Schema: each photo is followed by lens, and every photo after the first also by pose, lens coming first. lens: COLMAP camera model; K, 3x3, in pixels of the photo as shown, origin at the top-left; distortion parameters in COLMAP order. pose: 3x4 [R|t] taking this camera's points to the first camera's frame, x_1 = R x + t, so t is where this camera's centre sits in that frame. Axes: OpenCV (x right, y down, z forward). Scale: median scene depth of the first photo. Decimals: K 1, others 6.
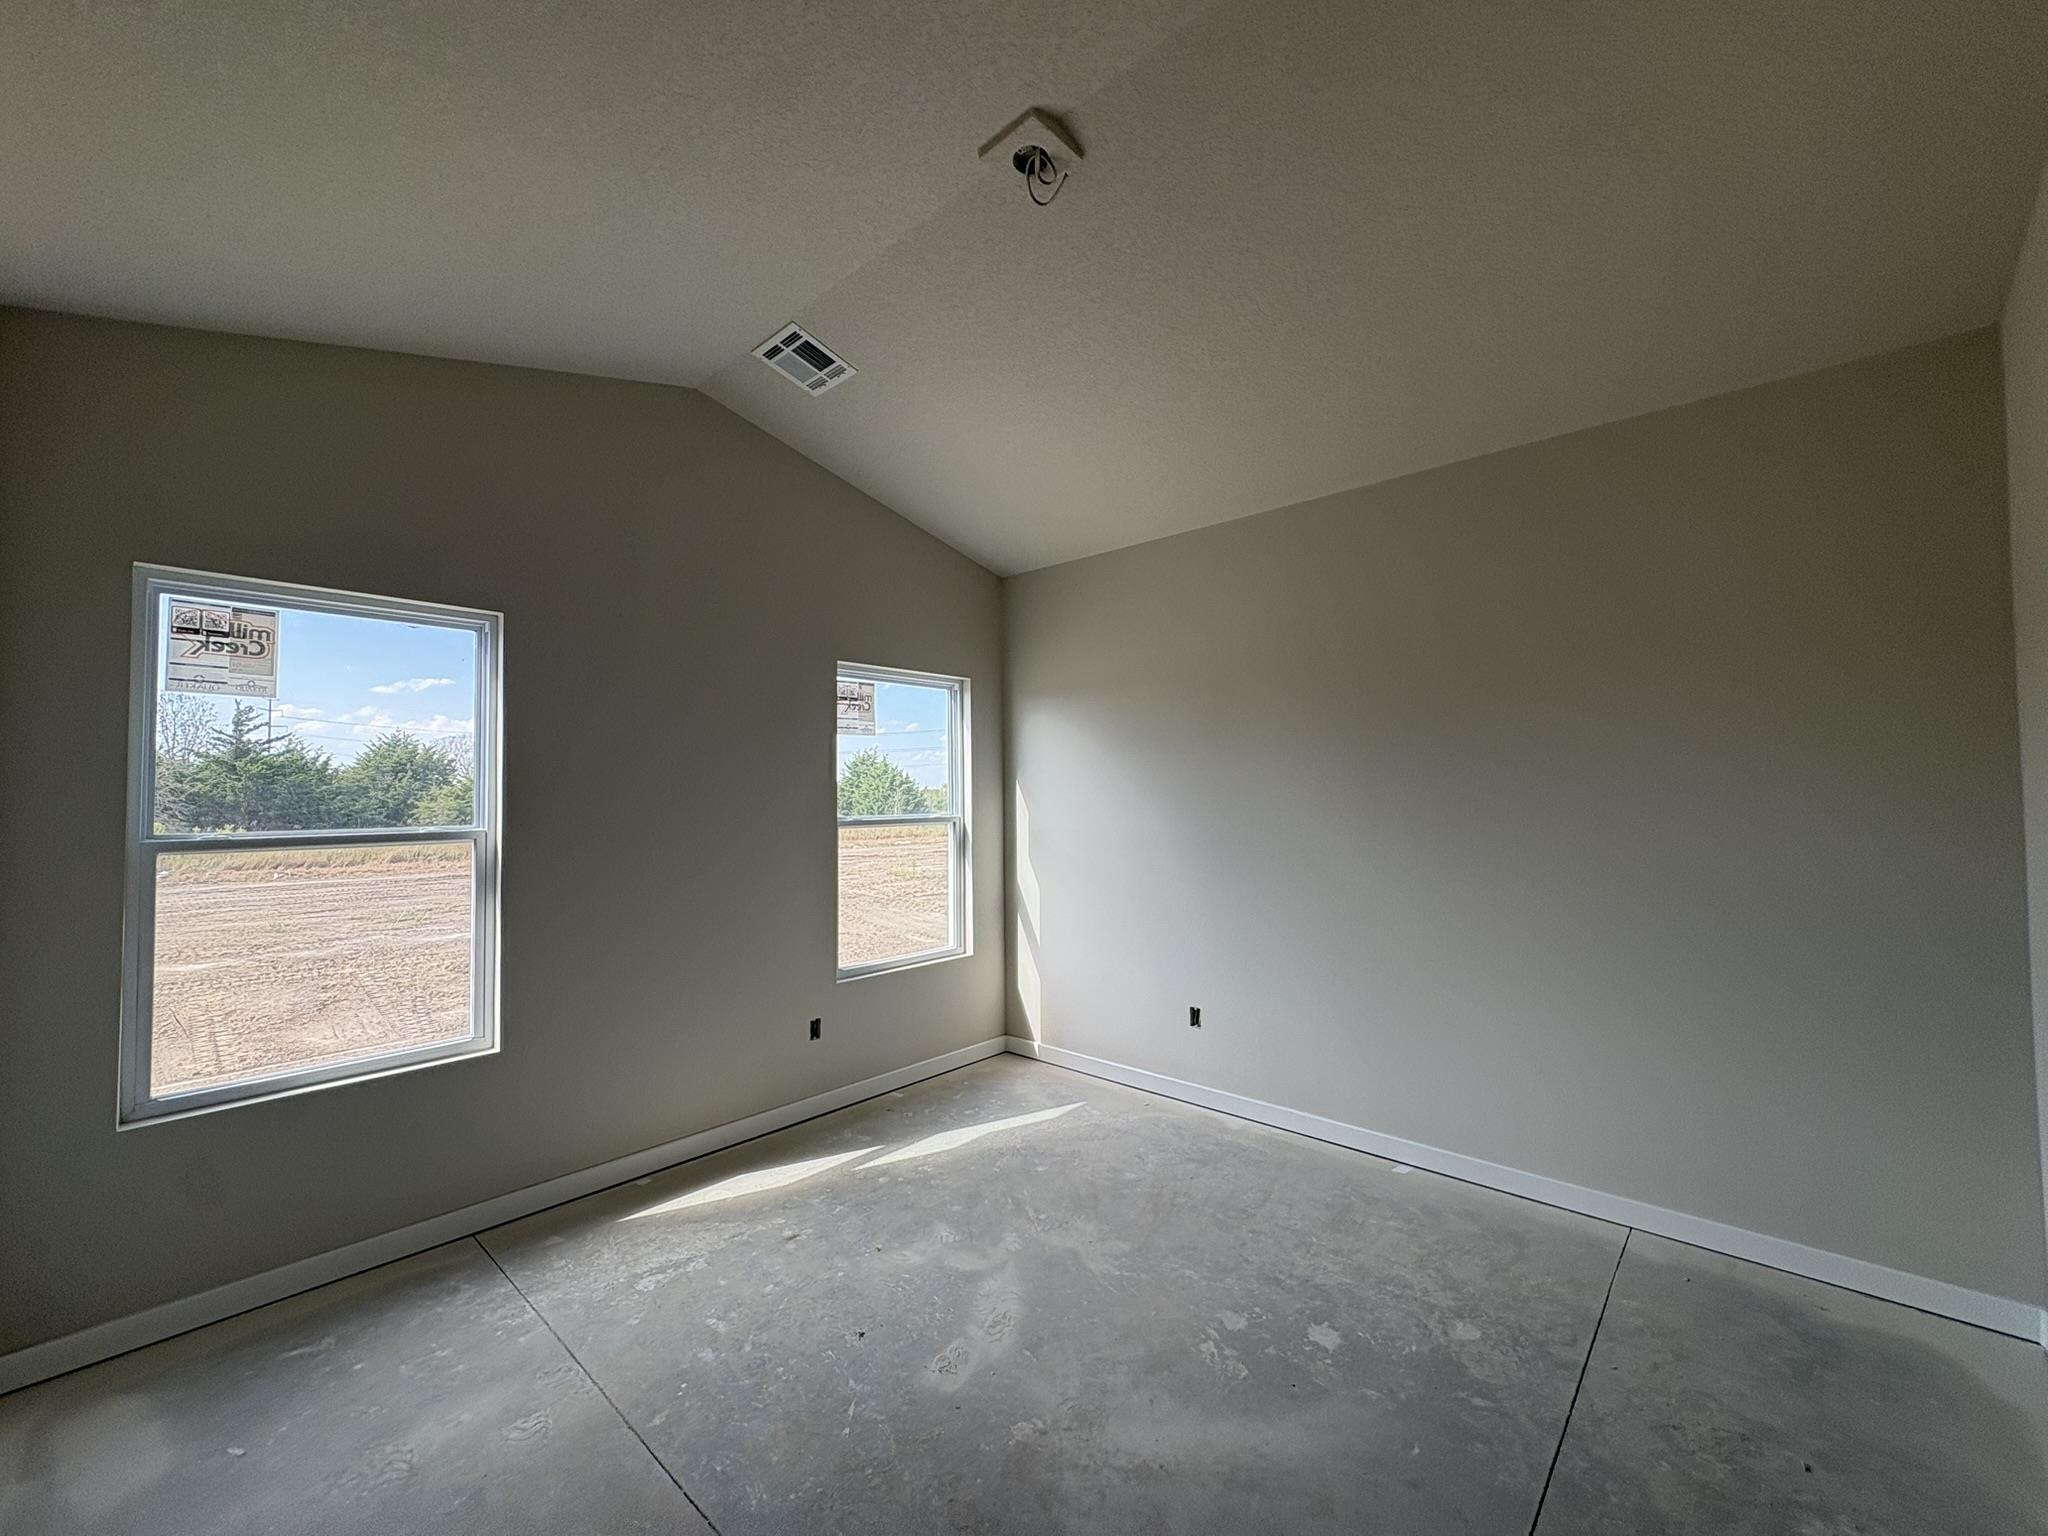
lens RADIAL K [[811.5, 0, 1024.0], [0, 811.5, 768.0], [0, 0, 1]] dist [0.000031, 0.000111]
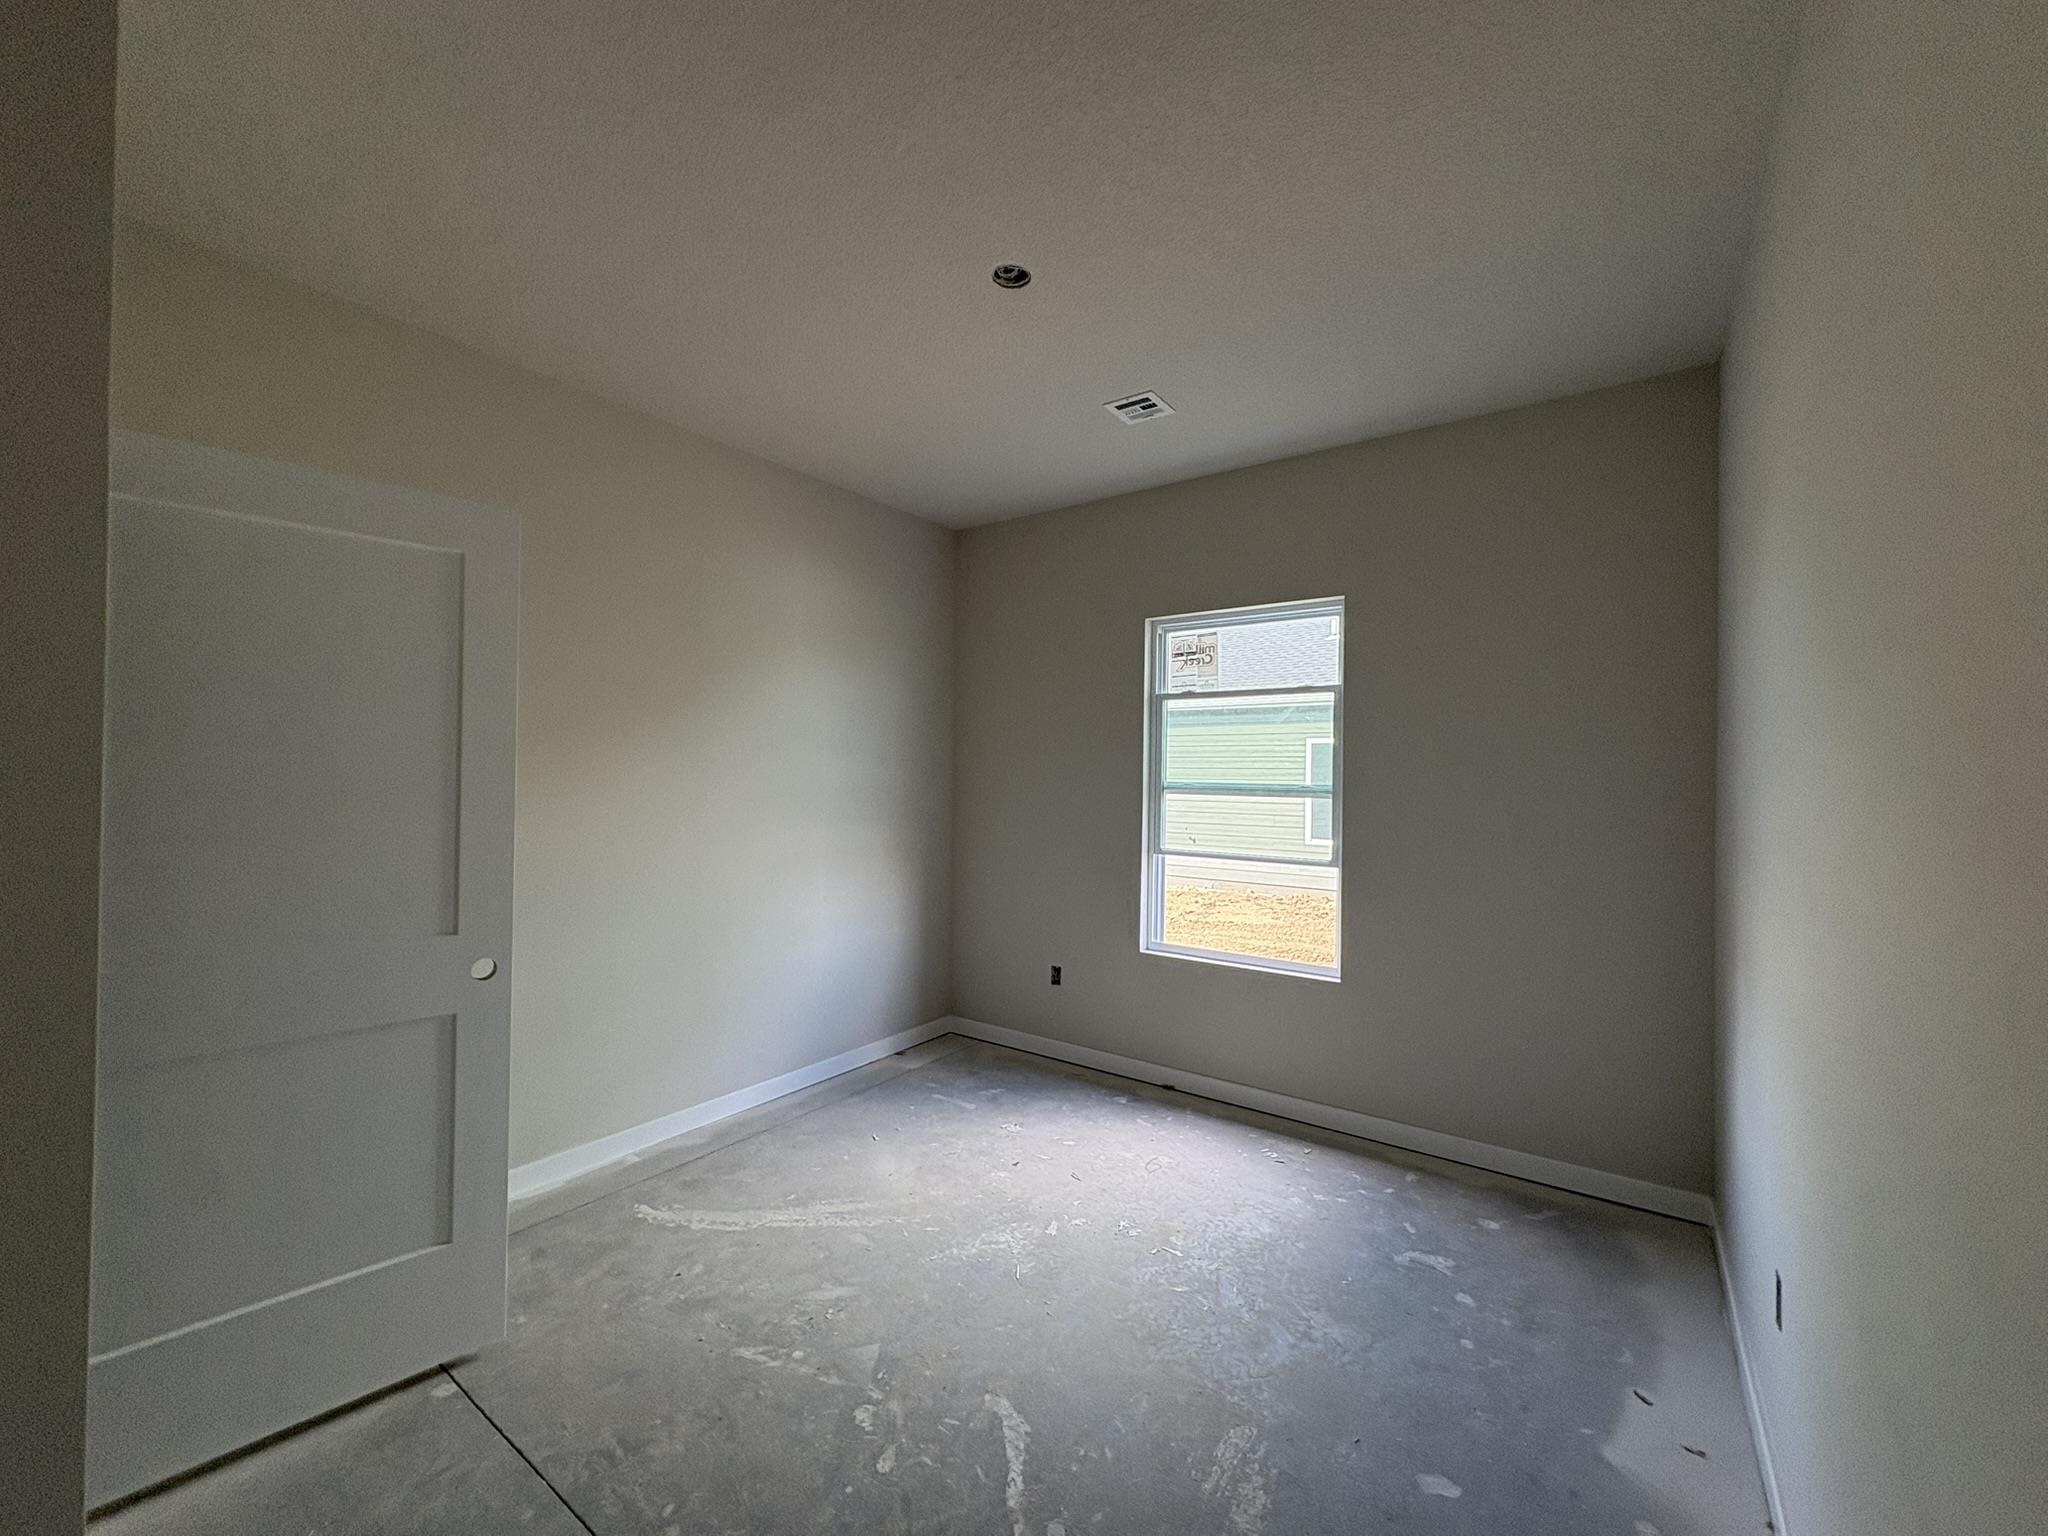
lens RADIAL K [[811.5, 0, 1024.0], [0, 811.5, 768.0], [0, 0, 1]] dist [0.000031, 0.000111]
pose [[0.115201, 0.013170, -0.993255, 0.660532], [0.023822, 0.999588, 0.016016, 0.023179], [0.993056, -0.025506, 0.114840, 0.696647]]
